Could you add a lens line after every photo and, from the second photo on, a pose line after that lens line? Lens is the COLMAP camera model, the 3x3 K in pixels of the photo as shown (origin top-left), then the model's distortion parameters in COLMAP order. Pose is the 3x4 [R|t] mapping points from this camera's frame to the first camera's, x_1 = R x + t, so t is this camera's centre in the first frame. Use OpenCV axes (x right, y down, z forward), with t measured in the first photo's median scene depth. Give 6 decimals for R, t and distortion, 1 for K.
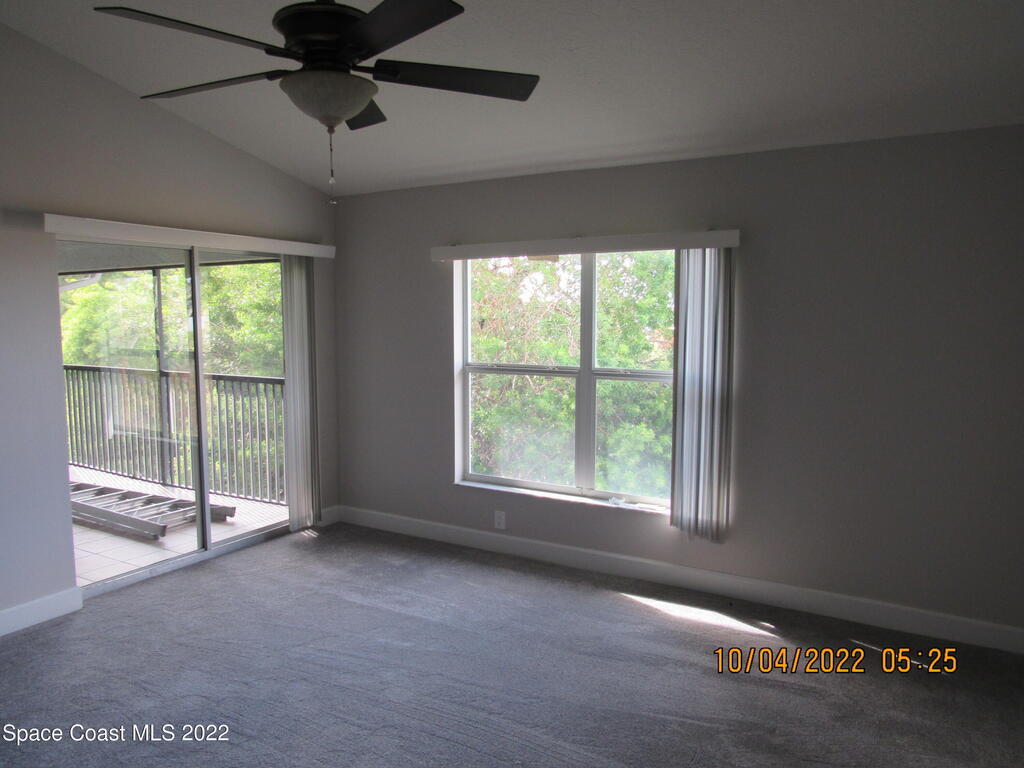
lens RADIAL K [[730.4, 0, 512.0], [0, 730.4, 384.0], [0, 0, 1]] dist [0.030473, -0.000193]
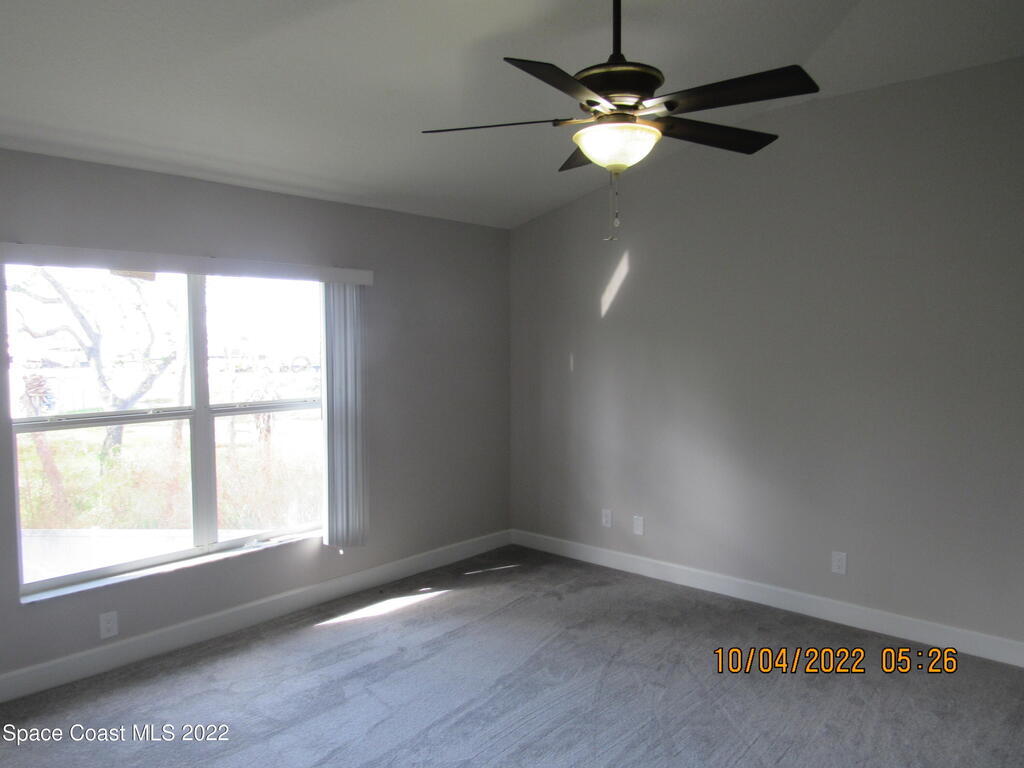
lens RADIAL K [[714.8, 0, 512.0], [0, 714.8, 384.0], [0, 0, 1]] dist [-0.000438, -0.001880]
pose [[0.234857, -0.062100, 0.970044, -0.656398], [0.105430, 0.993697, 0.038088, -0.042631], [-0.966295, 0.093326, 0.239924, 0.450549]]
